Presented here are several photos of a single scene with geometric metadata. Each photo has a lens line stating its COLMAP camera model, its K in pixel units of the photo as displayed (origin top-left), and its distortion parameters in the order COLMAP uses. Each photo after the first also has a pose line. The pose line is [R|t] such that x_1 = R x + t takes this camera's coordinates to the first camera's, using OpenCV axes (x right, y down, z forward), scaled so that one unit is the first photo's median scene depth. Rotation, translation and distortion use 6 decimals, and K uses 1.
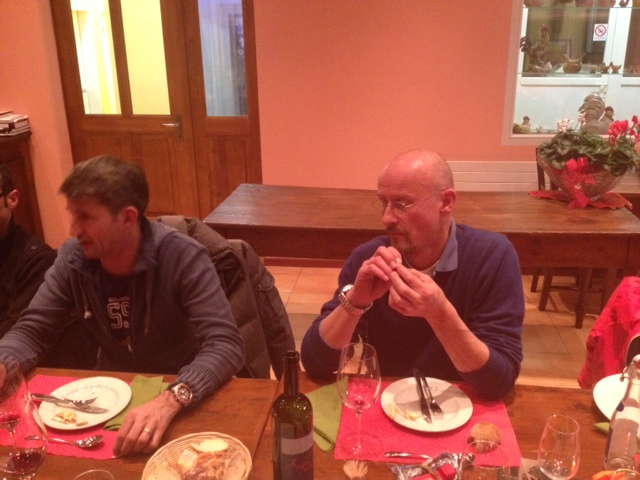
lens RADIAL K [[622.0, 0, 320.2], [0, 622.0, 243.6], [0, 0, 1]] dist [-0.024144, 0.000000]
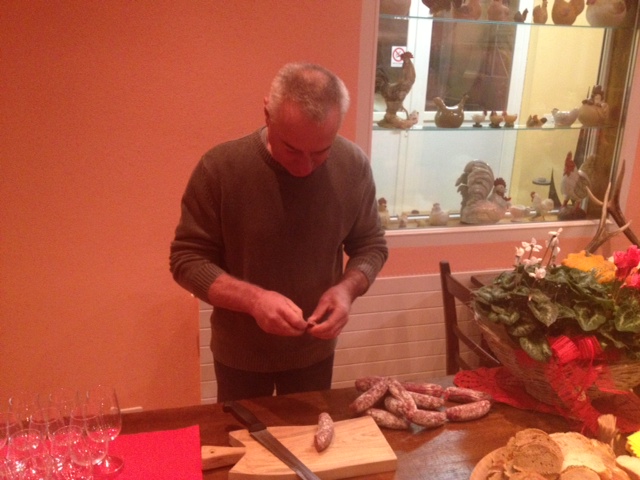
lens RADIAL K [[622.0, 0, 320.2], [0, 622.0, 238.9], [0, 0, 1]] dist [-0.024144, 0.000000]
pose [[0.923642, -0.072628, 0.376312, 0.062166], [0.082733, 0.996514, -0.010739, -0.217354], [-0.374220, 0.041052, 0.926431, 0.616365]]
